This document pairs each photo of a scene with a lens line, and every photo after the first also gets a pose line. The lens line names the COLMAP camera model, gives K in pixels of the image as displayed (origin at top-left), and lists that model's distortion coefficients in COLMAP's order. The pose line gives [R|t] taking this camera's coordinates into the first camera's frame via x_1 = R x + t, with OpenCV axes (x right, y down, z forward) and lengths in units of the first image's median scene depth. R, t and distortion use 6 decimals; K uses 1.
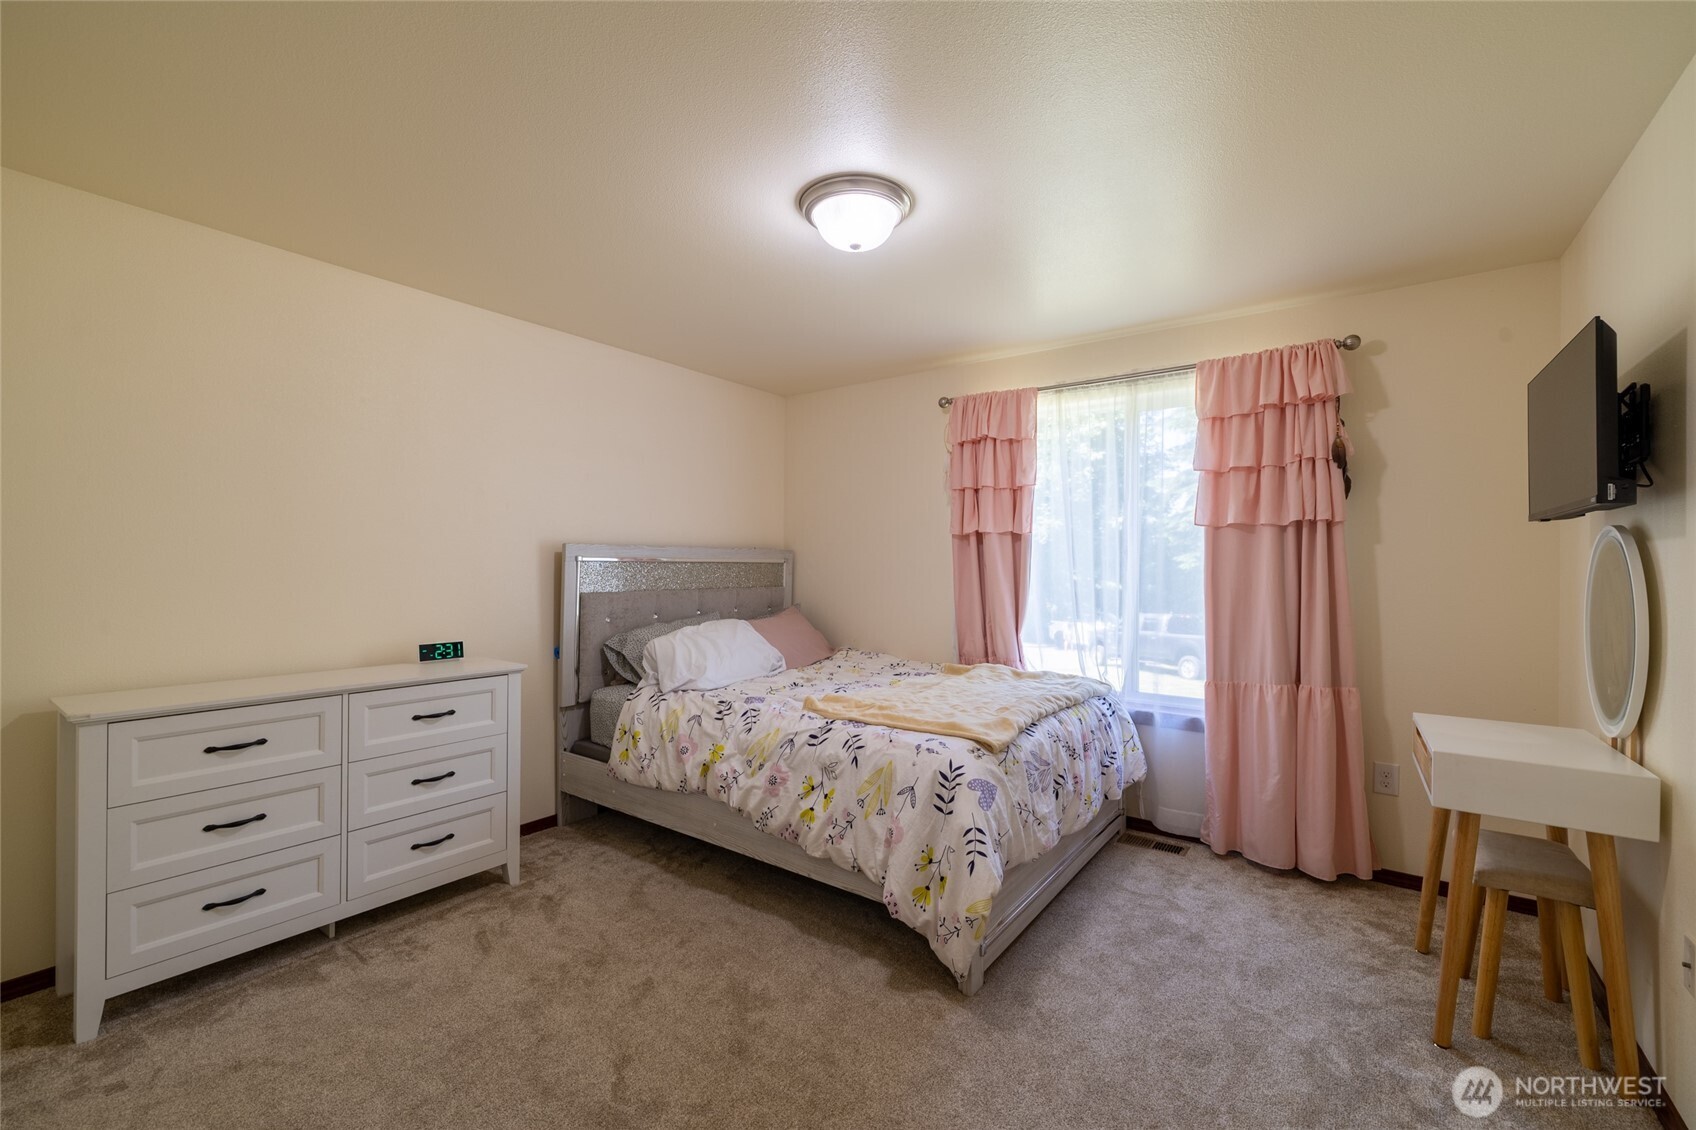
lens RADIAL K [[706.6, 0, 848.0], [0, 706.6, 565.0], [0, 0, 1]] dist [0.001218, 0.000060]
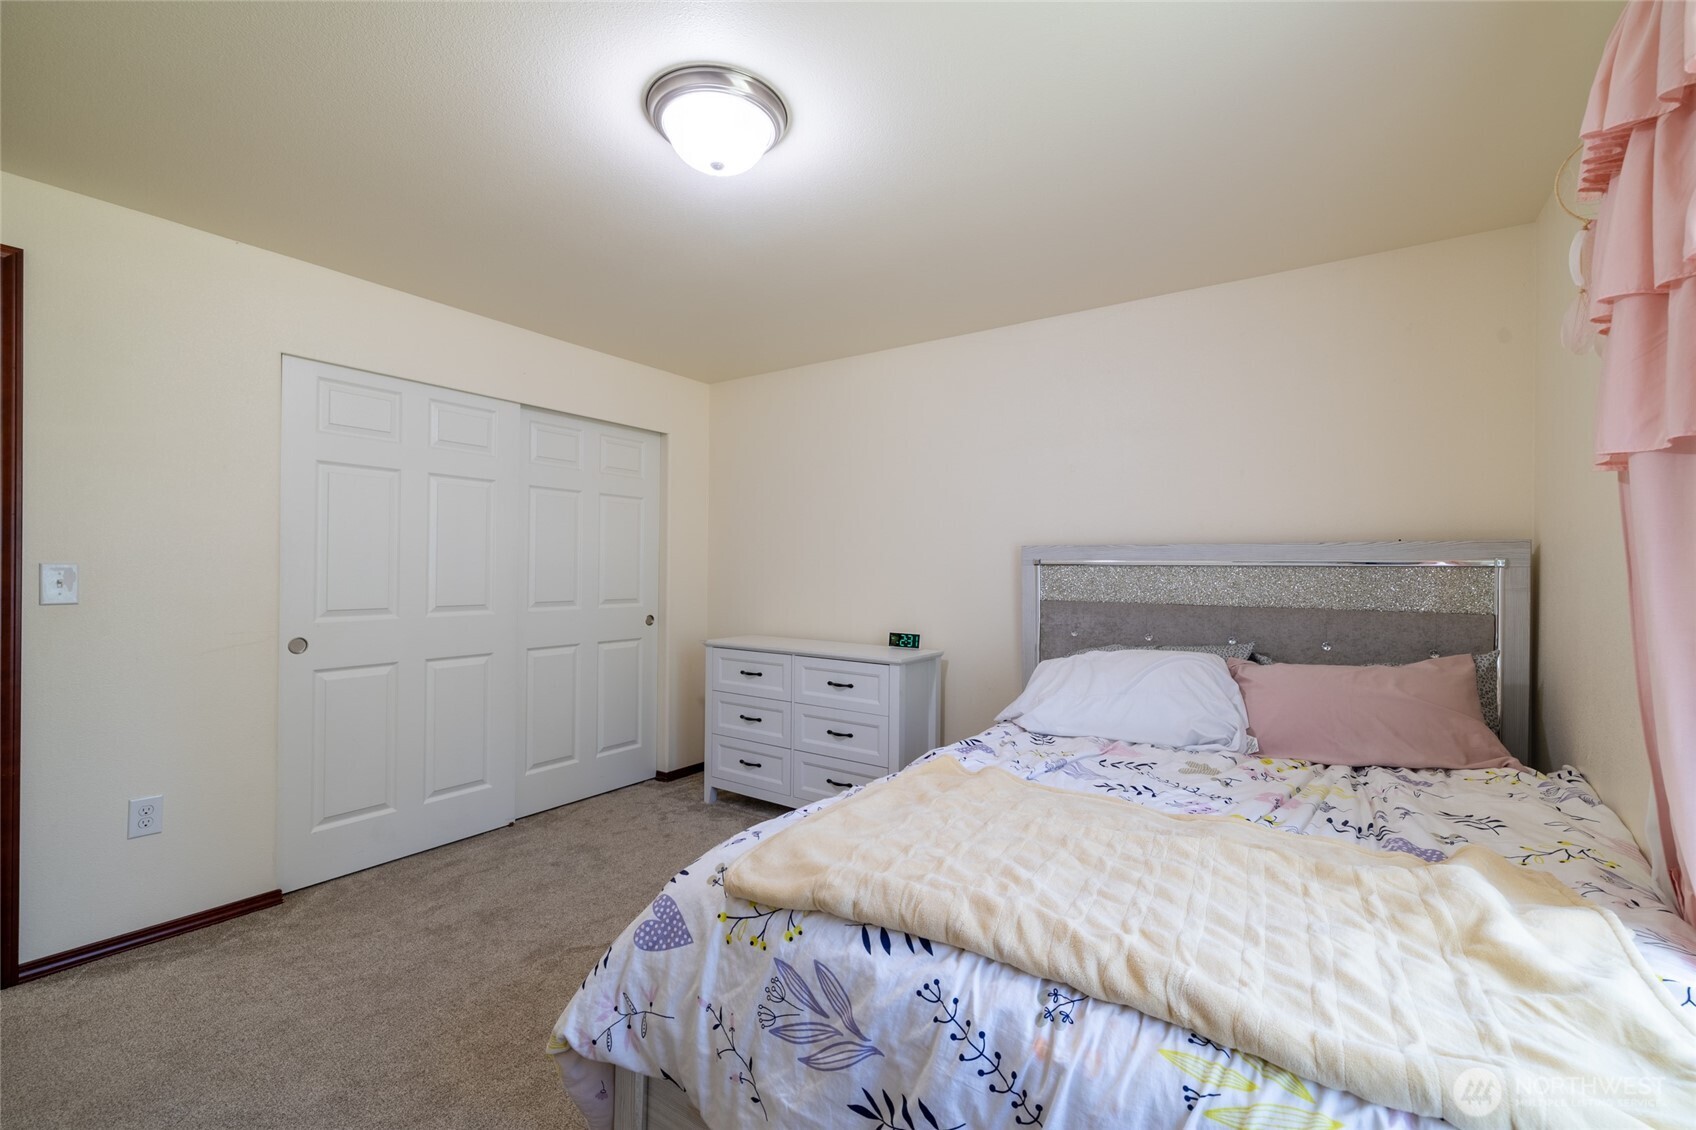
lens RADIAL K [[706.6, 0, 848.0], [0, 706.6, 565.0], [0, 0, 1]] dist [0.001218, 0.000060]
pose [[0.026481, -0.013876, -0.999553, 0.690792], [-0.011235, 0.999836, -0.014178, 0.013506], [0.999586, 0.011606, 0.026321, 0.966237]]
